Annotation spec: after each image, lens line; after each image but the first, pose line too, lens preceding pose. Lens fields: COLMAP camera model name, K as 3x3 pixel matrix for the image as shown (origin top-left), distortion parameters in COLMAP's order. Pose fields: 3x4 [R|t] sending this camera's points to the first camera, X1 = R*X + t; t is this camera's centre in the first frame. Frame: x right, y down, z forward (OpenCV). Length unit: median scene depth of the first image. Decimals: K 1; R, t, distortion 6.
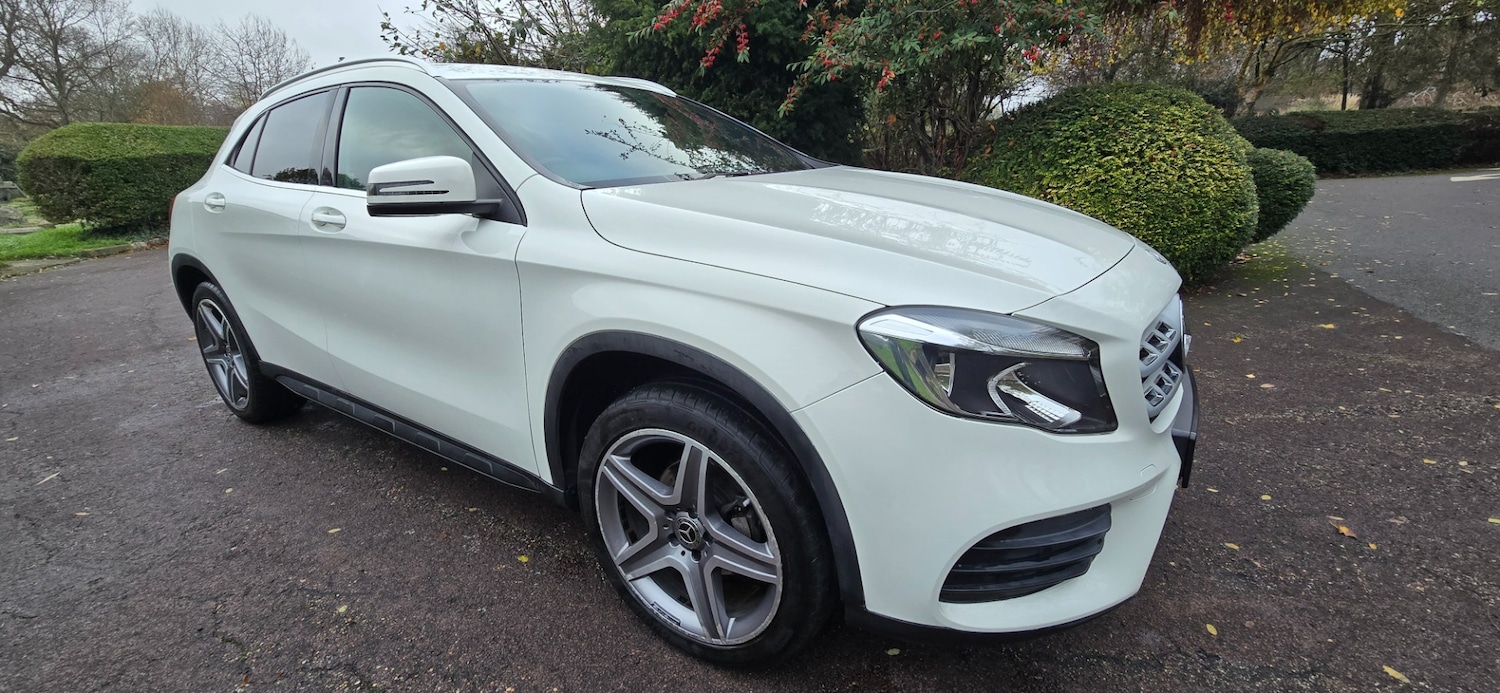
lens RADIAL K [[614.4, 0, 743.9], [0, 614.4, 343.4], [0, 0, 1]] dist [-0.007995, 0.003415]
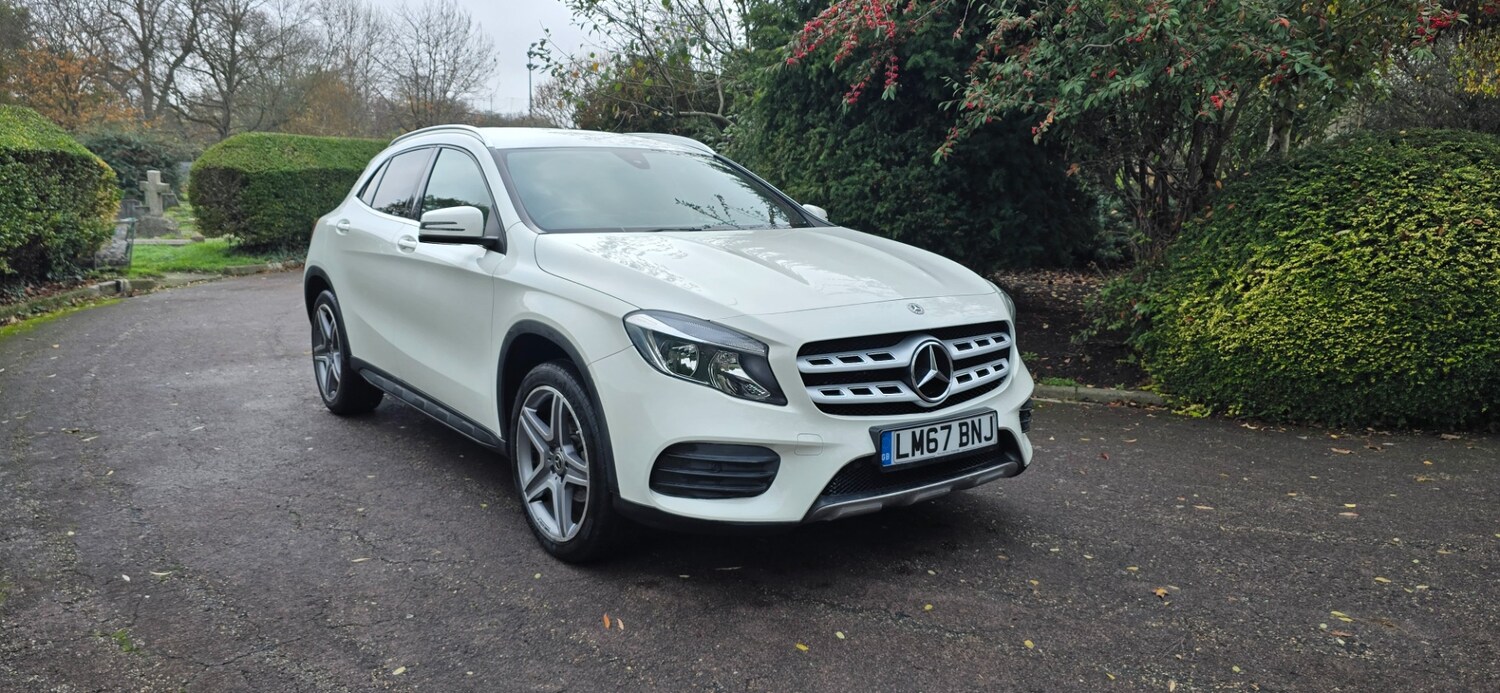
lens RADIAL K [[1006.1, 0, 735.4], [0, 1006.1, 361.0], [0, 0, 1]] dist [0.067808, -0.066102]
pose [[0.938213, 0.098392, -0.331776, 0.337960], [-0.139842, 0.984759, -0.103408, 0.079961], [0.316545, 0.143415, 0.937673, -0.366429]]
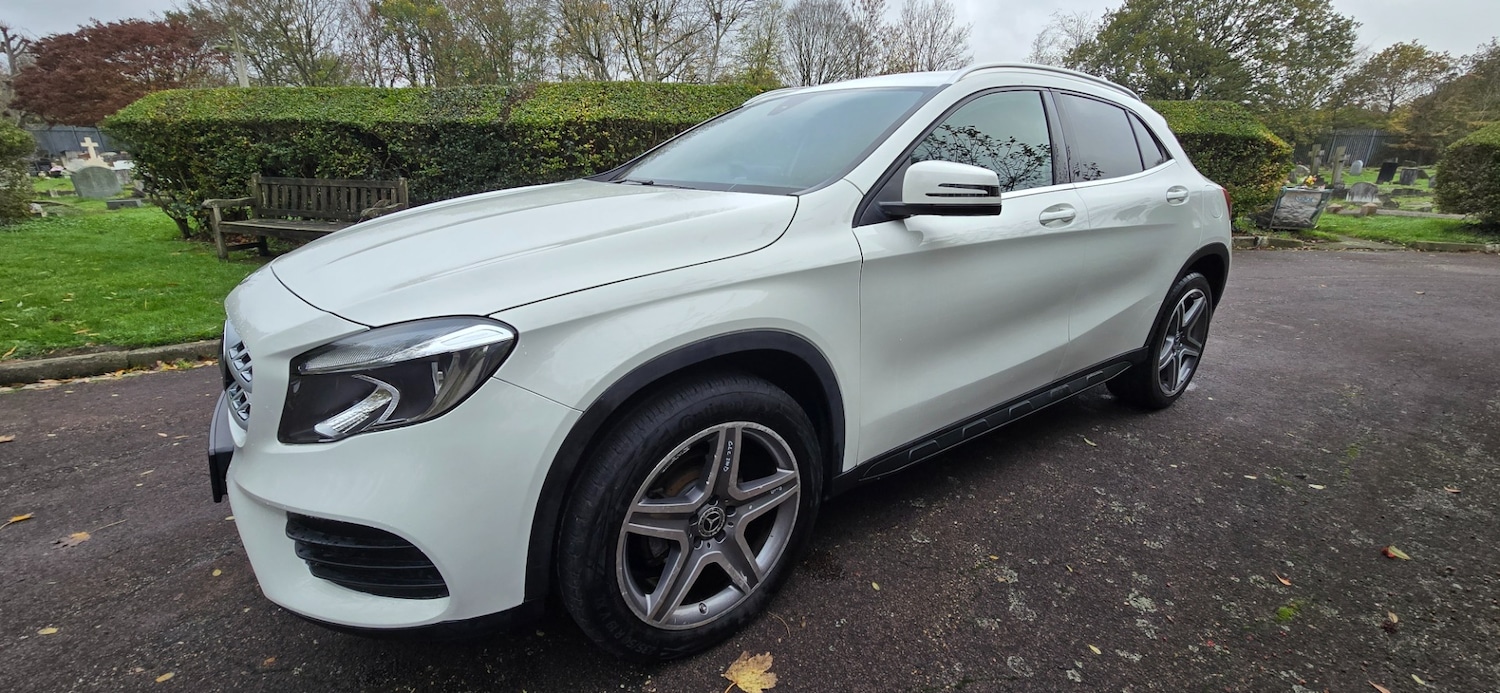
lens RADIAL K [[609.9, 0, 744.9], [0, 609.9, 343.9], [0, 0, 1]] dist [-0.002999, 0.000111]
pose [[-0.354118, 0.305036, -0.884055, 0.429404], [-0.276055, 0.869094, 0.410451, -0.227889], [0.893529, 0.389396, -0.223555, 0.660927]]
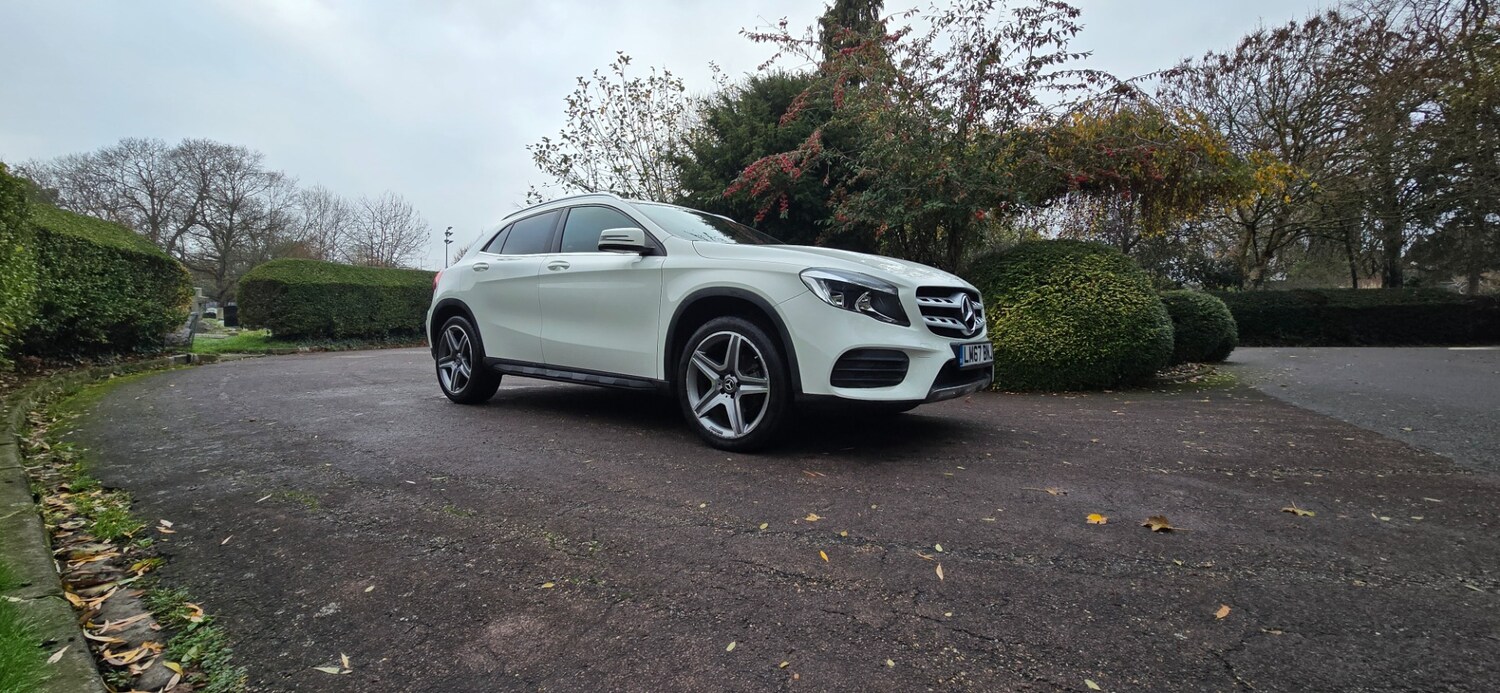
lens RADIAL K [[611.9, 0, 742.2], [0, 611.9, 346.3], [0, 0, 1]] dist [-0.002442, 0.000062]
pose [[0.995537, 0.041519, -0.084742, 0.040430], [-0.061948, 0.964961, -0.254975, 0.224276], [0.071187, 0.259087, 0.963227, -0.345382]]
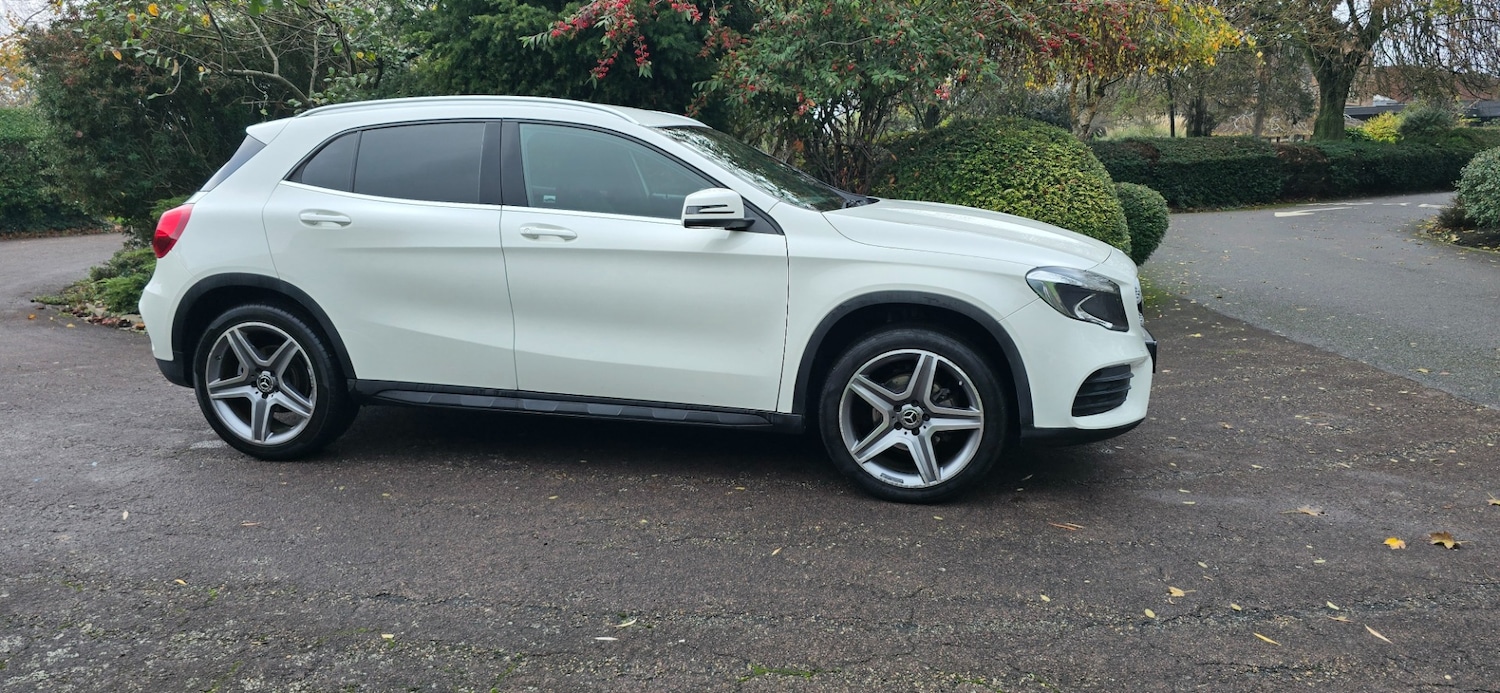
lens RADIAL K [[1005.5, 0, 757.6], [0, 1005.5, 354.5], [0, 0, 1]] dist [0.067692, -0.059739]
pose [[0.932824, -0.037729, 0.358352, -0.439370], [0.079365, 0.991593, -0.102194, 0.118212], [-0.351484, 0.123769, 0.927976, -0.419978]]
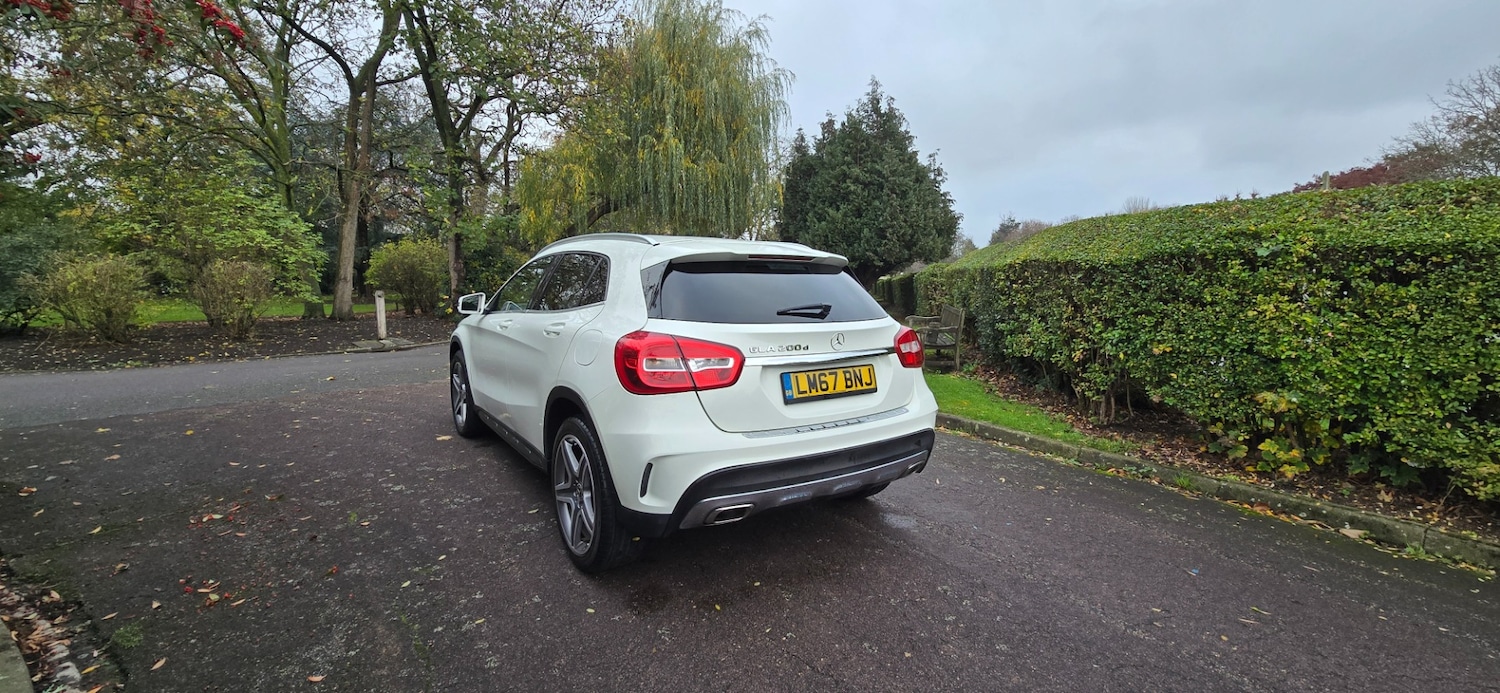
lens RADIAL K [[612.5, 0, 743.3], [0, 612.5, 342.1], [0, 0, 1]] dist [-0.004284, 0.000460]
pose [[-0.927637, -0.016101, 0.373137, -0.692685], [0.129298, 0.923447, 0.361287, -0.424228], [-0.350389, 0.383389, -0.854541, 1.333663]]
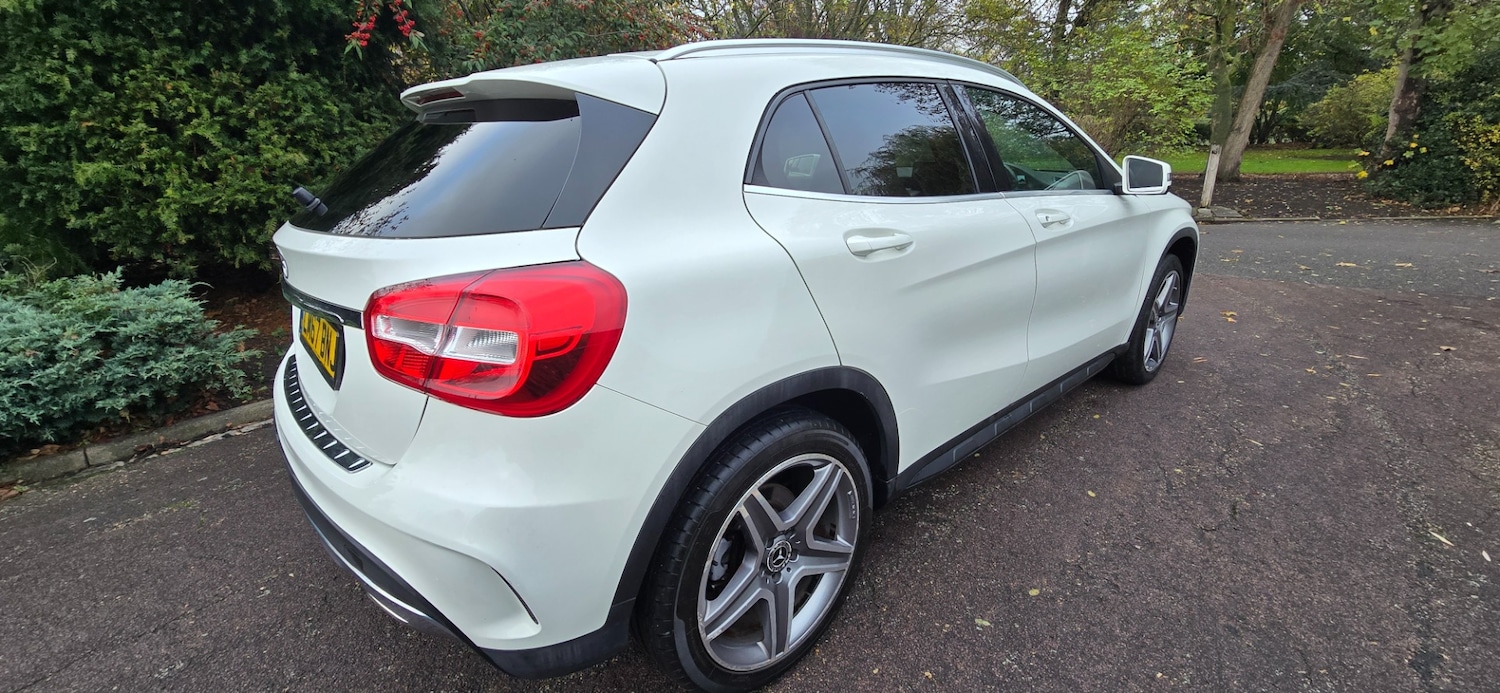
lens RADIAL K [[612.6, 0, 744.1], [0, 612.6, 337.3], [0, 0, 1]] dist [-0.008032, 0.003739]
pose [[0.257634, -0.274913, 0.926309, -0.797487], [0.304162, 0.933008, 0.192304, -0.162699], [-0.917121, 0.232204, 0.323993, 0.516861]]
